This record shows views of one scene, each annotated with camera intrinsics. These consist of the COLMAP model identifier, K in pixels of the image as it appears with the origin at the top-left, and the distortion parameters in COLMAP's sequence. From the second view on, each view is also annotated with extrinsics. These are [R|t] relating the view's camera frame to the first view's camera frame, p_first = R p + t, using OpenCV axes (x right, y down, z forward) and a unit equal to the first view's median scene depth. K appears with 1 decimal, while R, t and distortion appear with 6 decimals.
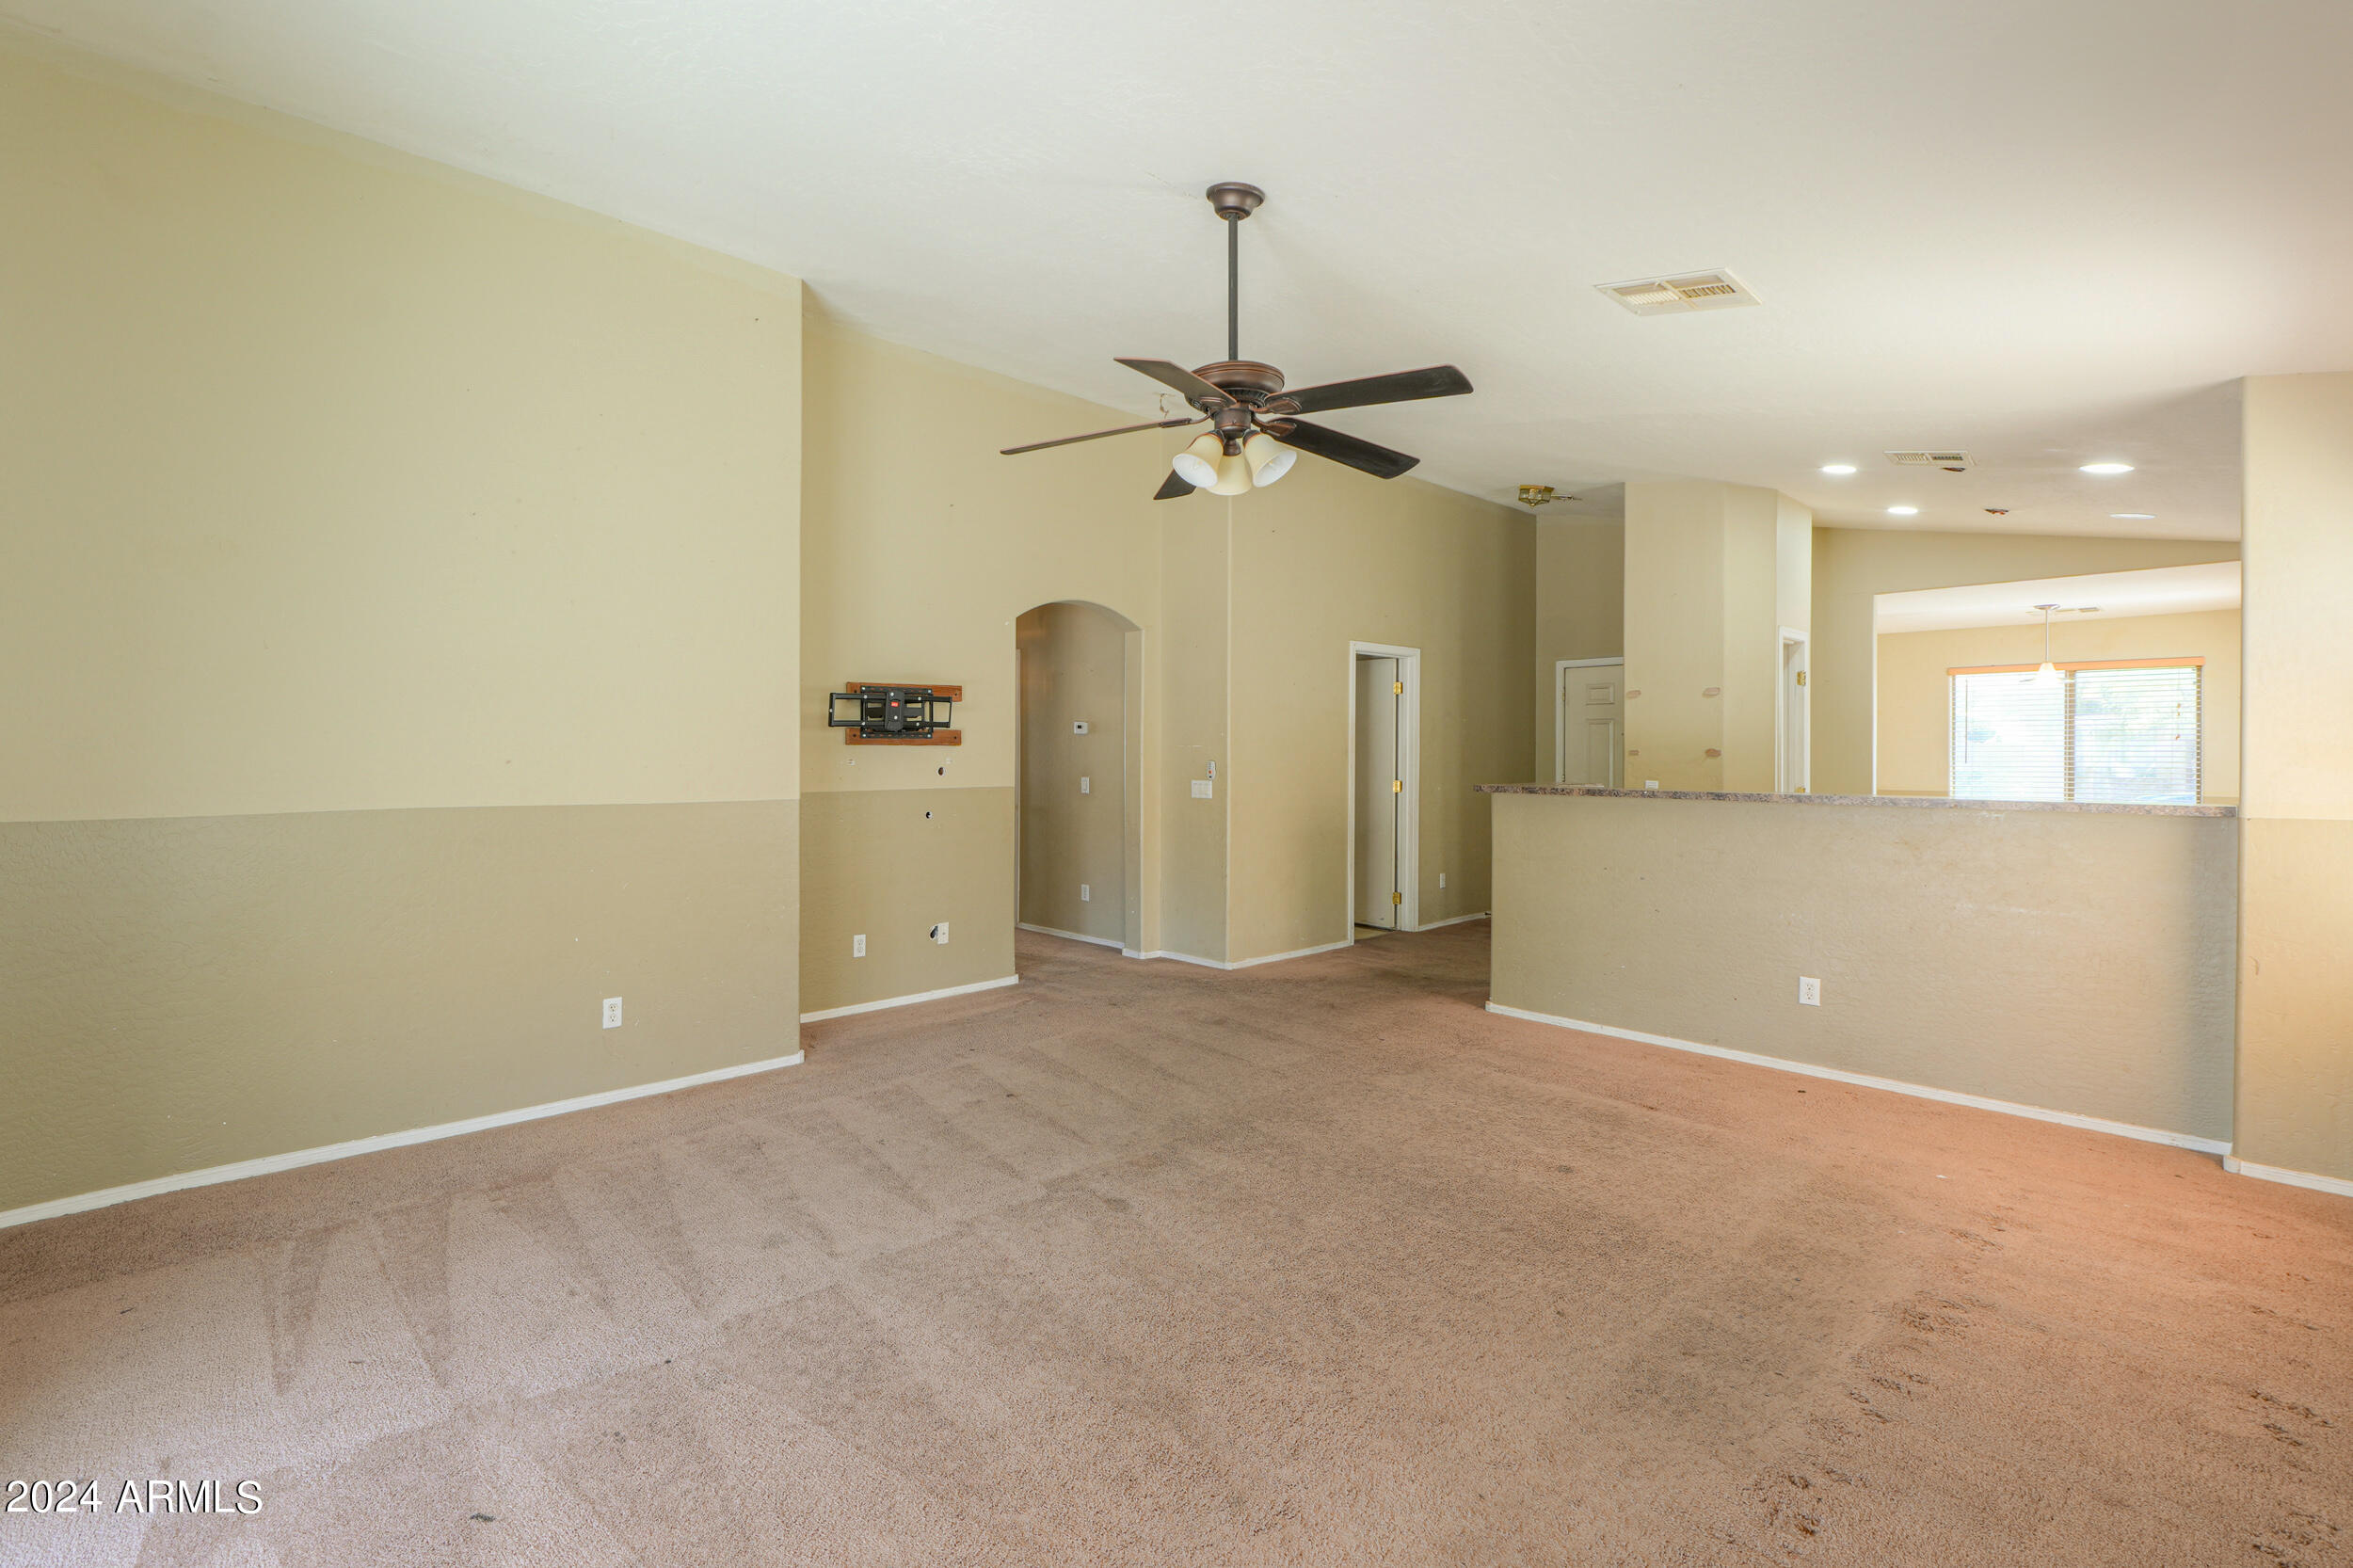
lens RADIAL K [[934.2, 0, 1164.2], [0, 934.2, 761.1], [0, 0, 1]] dist [-0.000394, 0.000032]
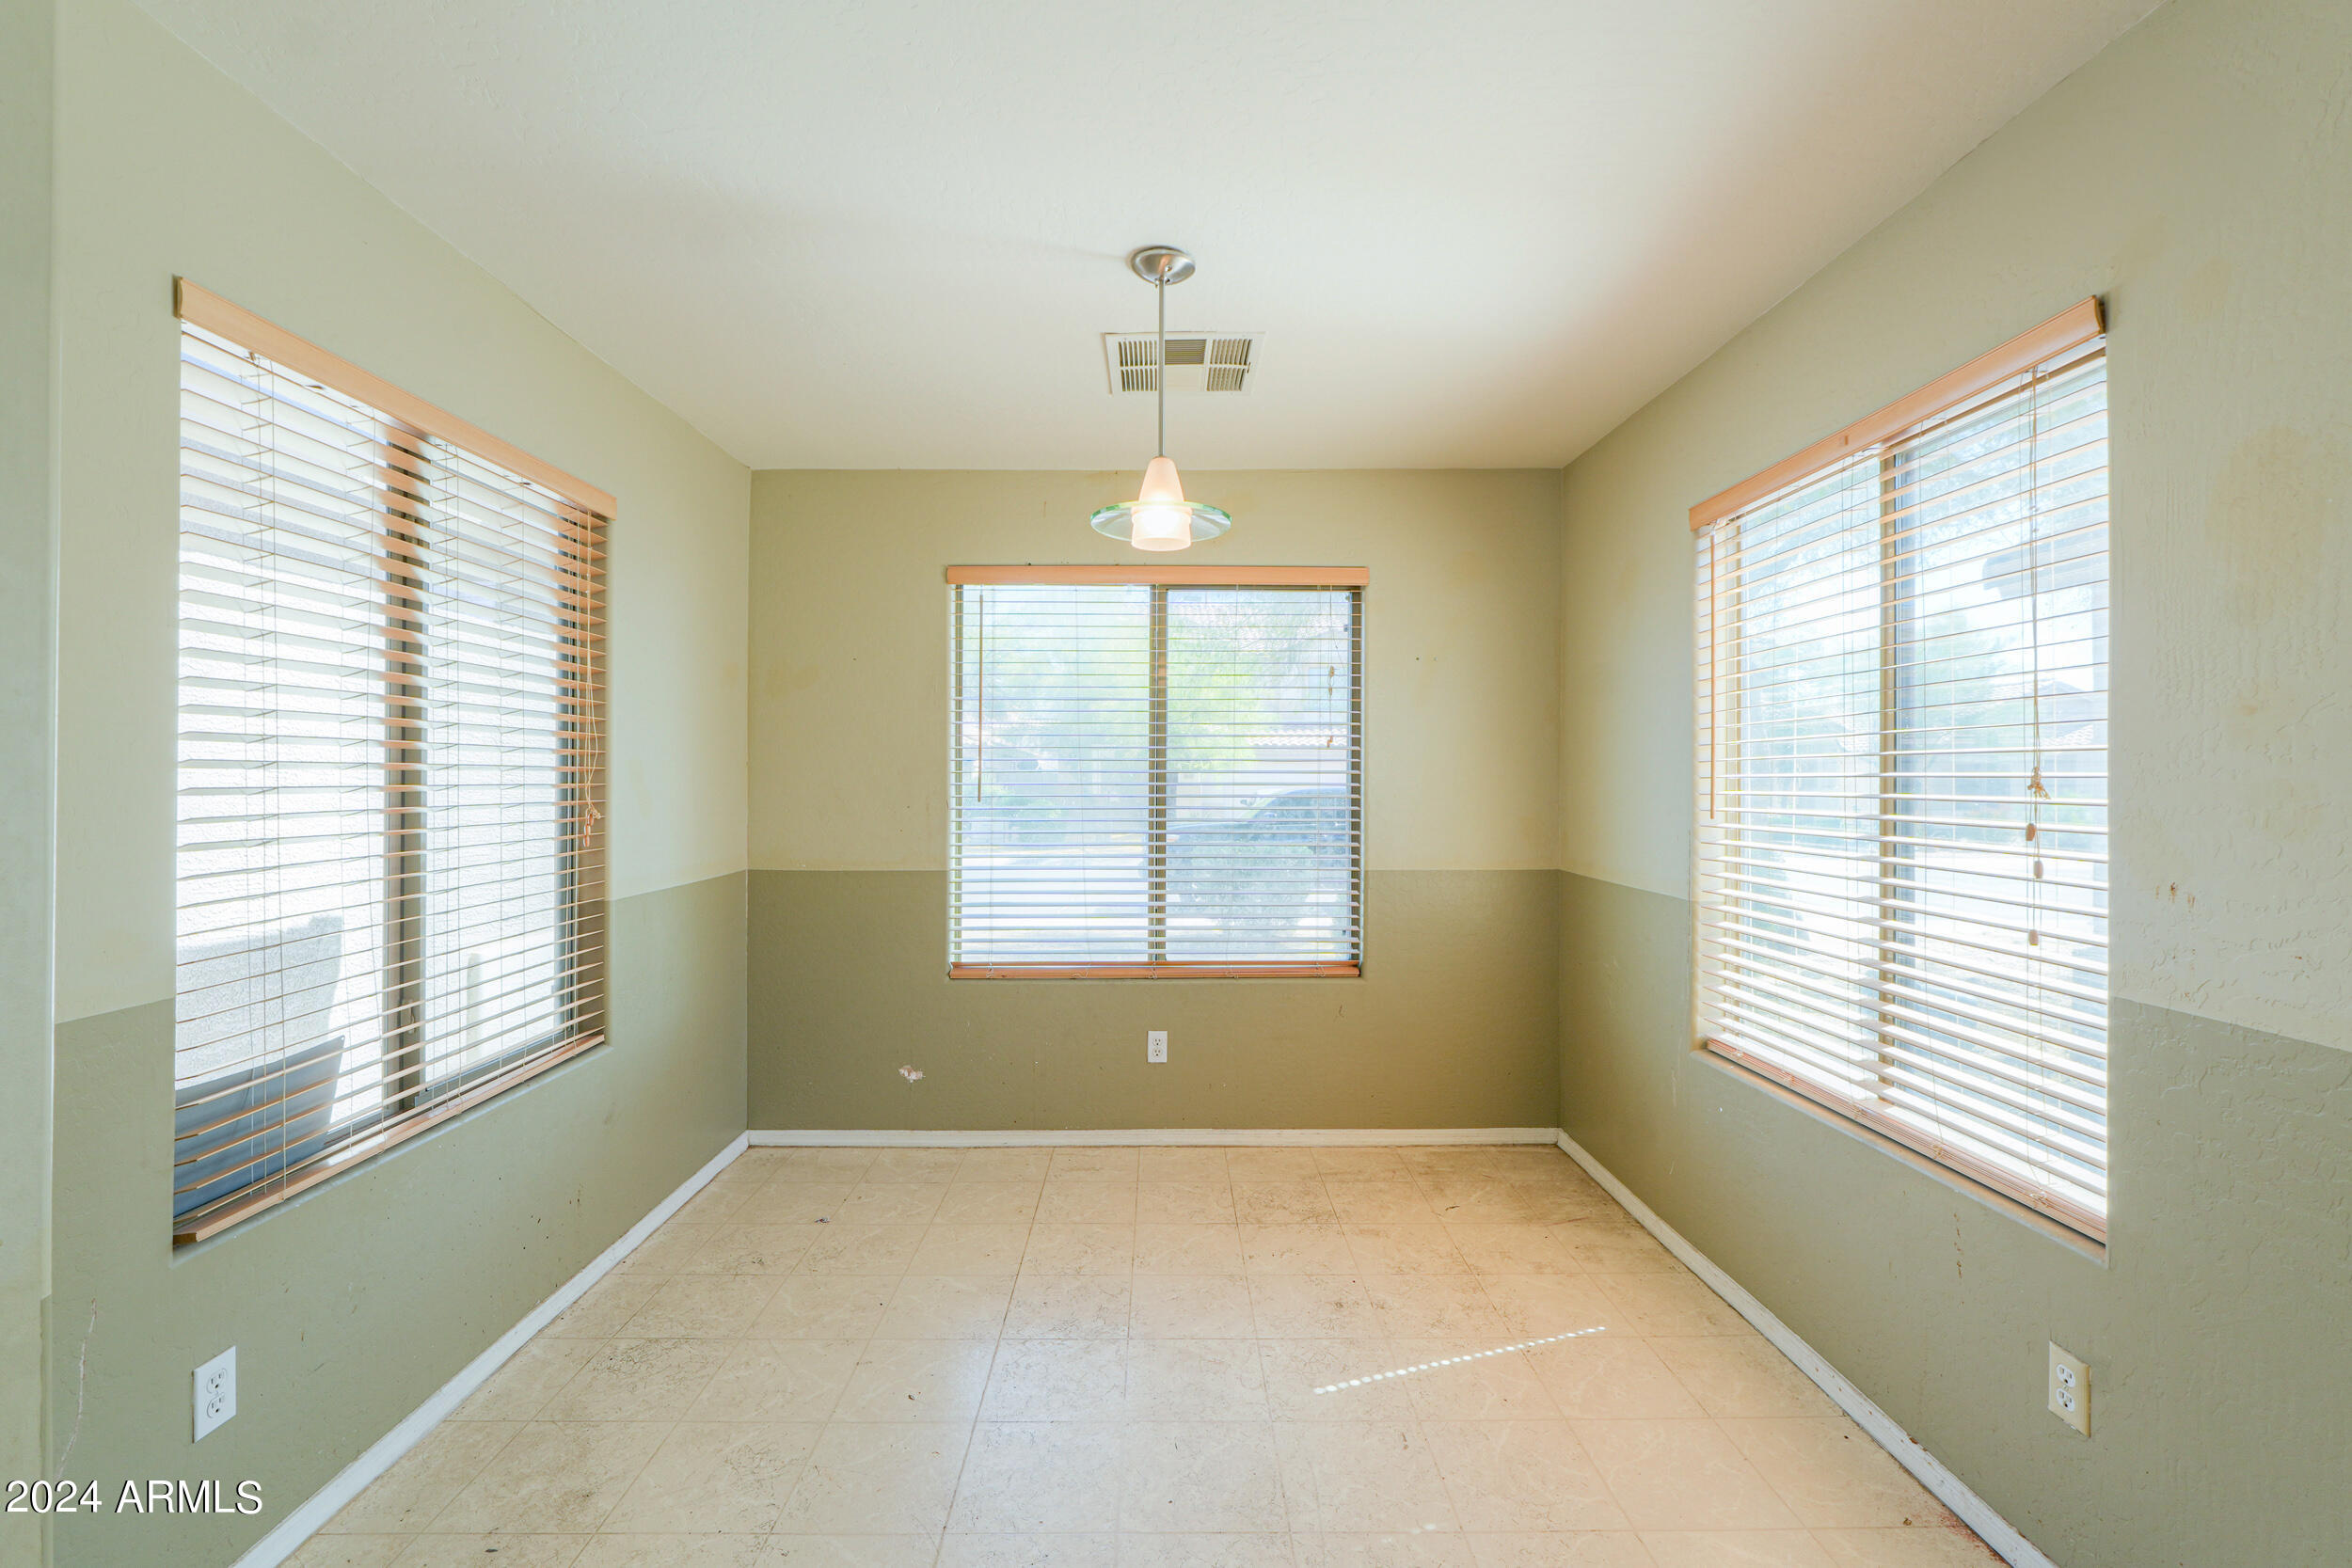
lens RADIAL K [[994.6, 0, 1168.4], [0, 994.6, 780.4], [0, 0, 1]] dist [-0.006100, 0.000403]
pose [[0.647990, -0.004619, 0.761635, 0.651055], [0.010580, 0.999940, -0.002937, -0.003279], [-0.761576, 0.009961, 0.647999, 0.736615]]
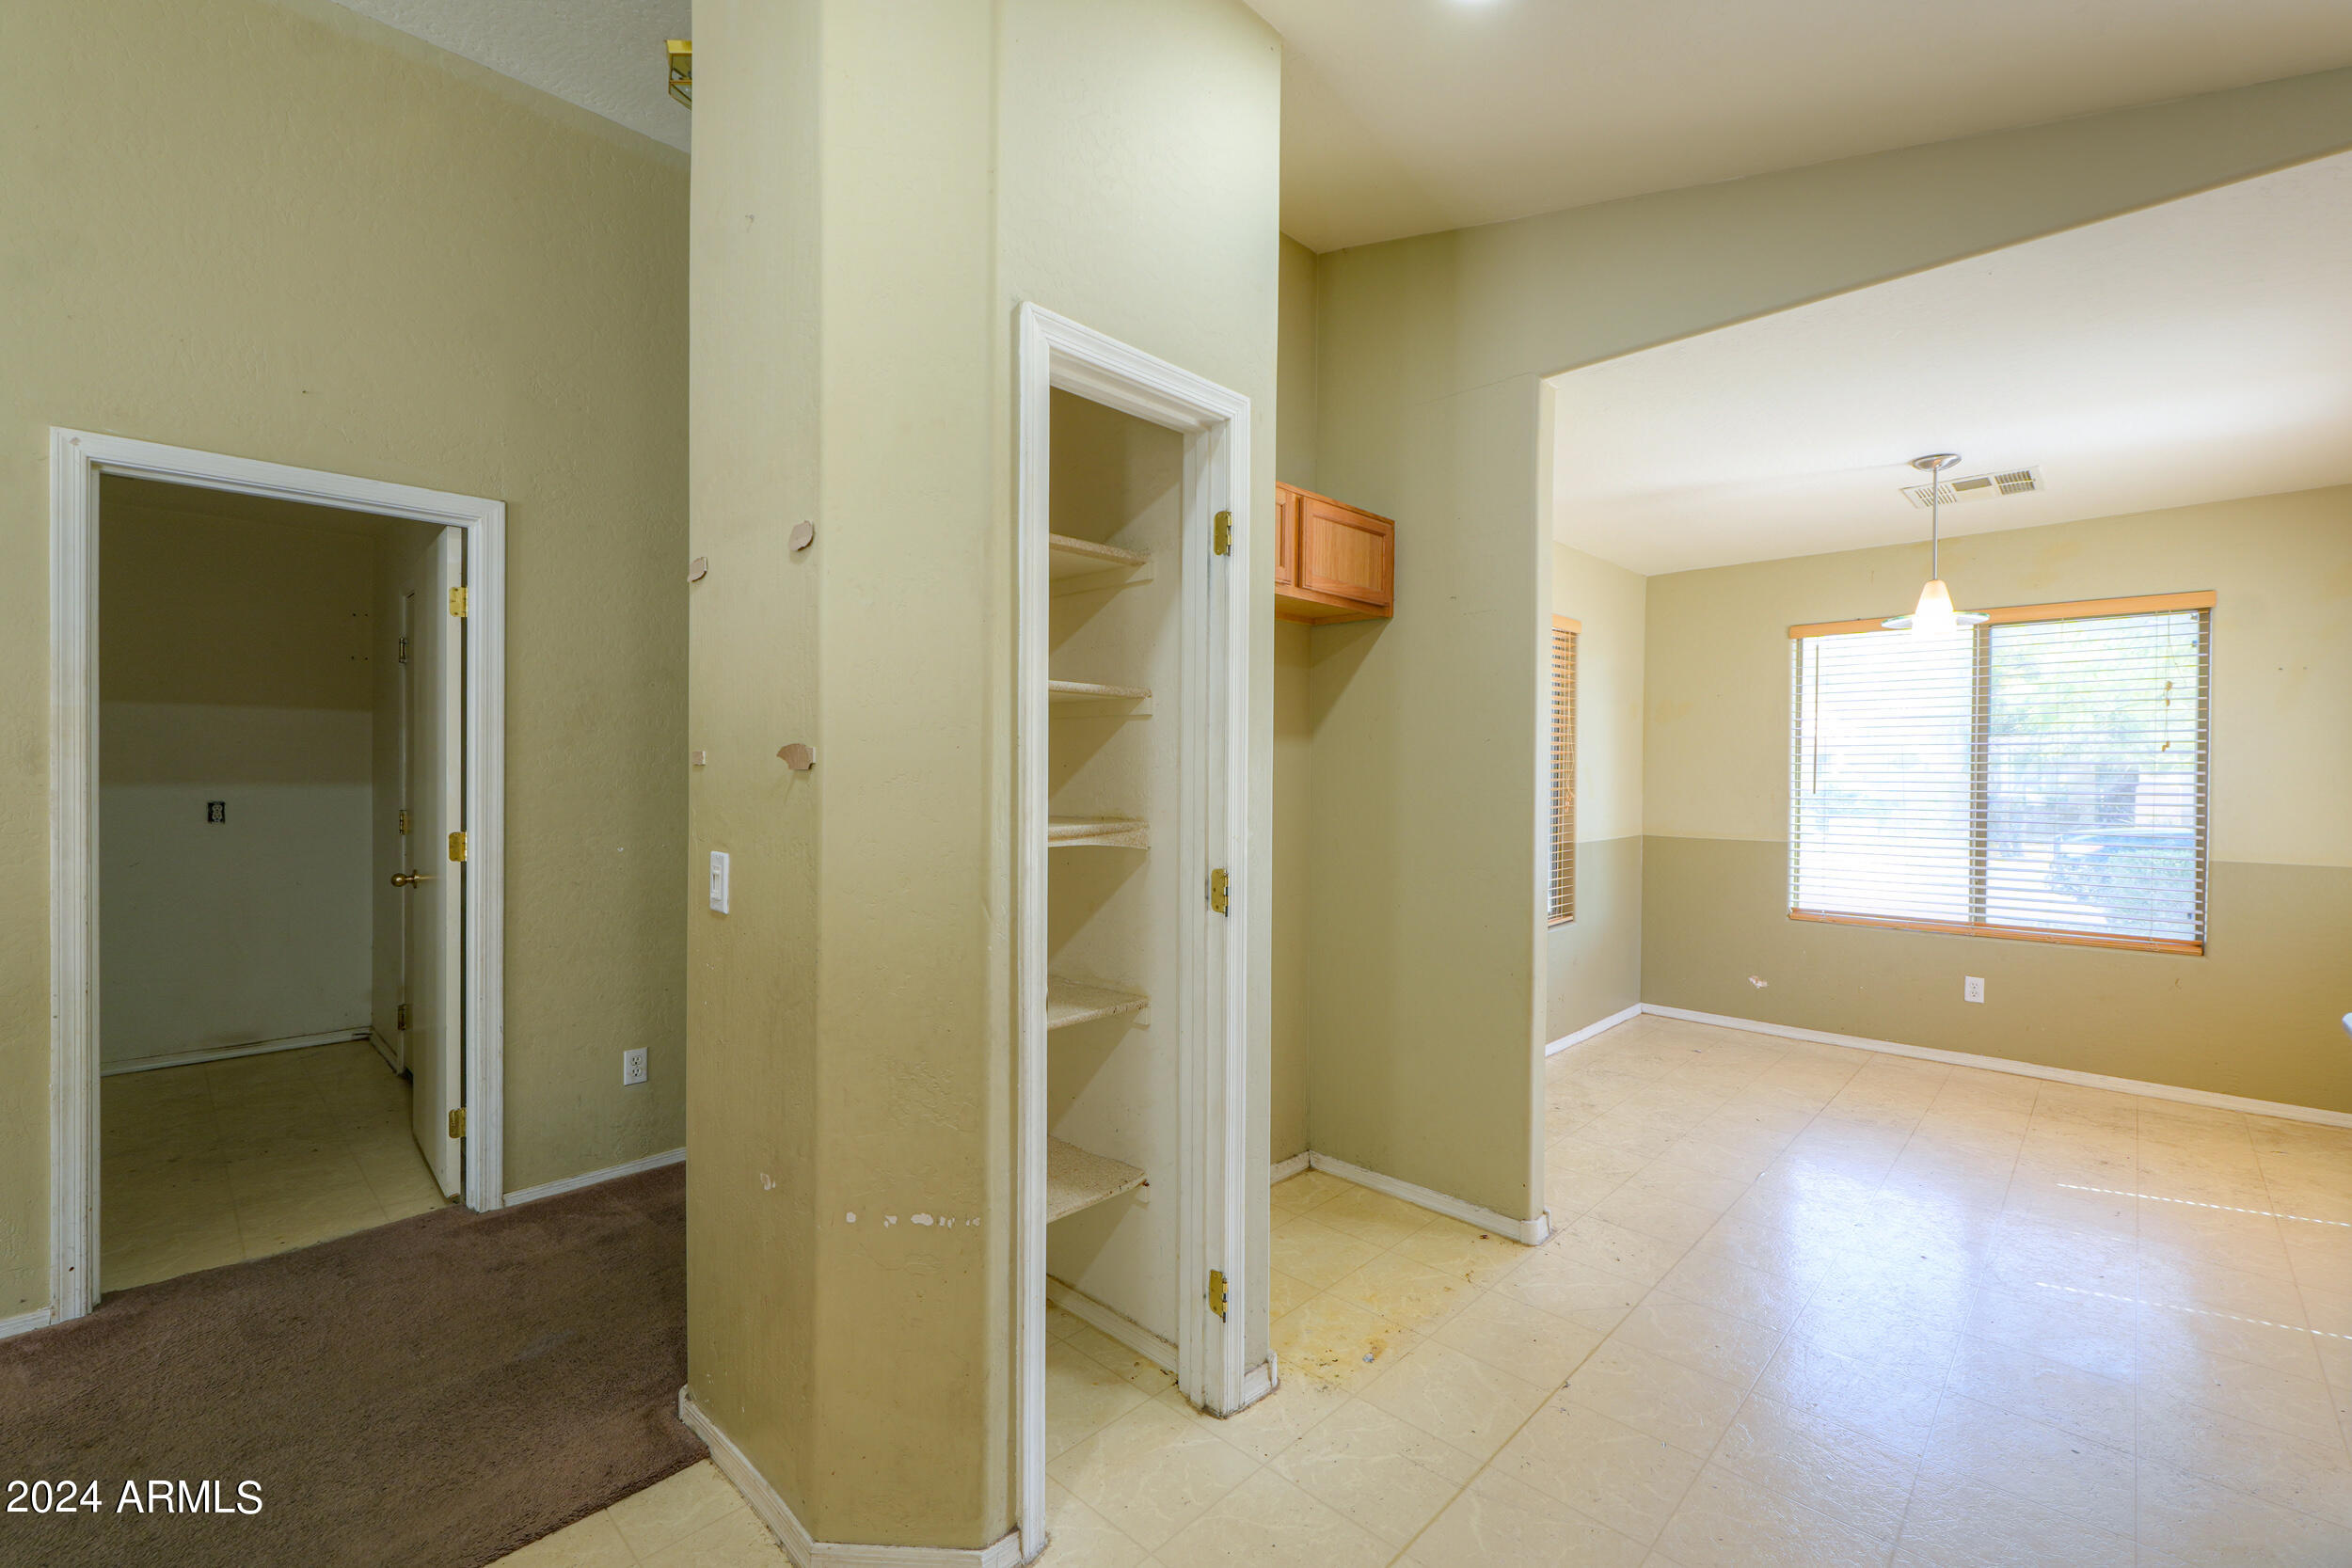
lens RADIAL K [[994.6, 0, 1185.2], [0, 994.6, 779.8], [0, 0, 1]] dist [-0.006100, 0.000403]
pose [[0.995944, 0.000695, 0.089978, 0.470003], [-0.000326, 0.999991, -0.004111, -0.001716], [-0.089980, 0.004065, 0.995935, 0.482751]]
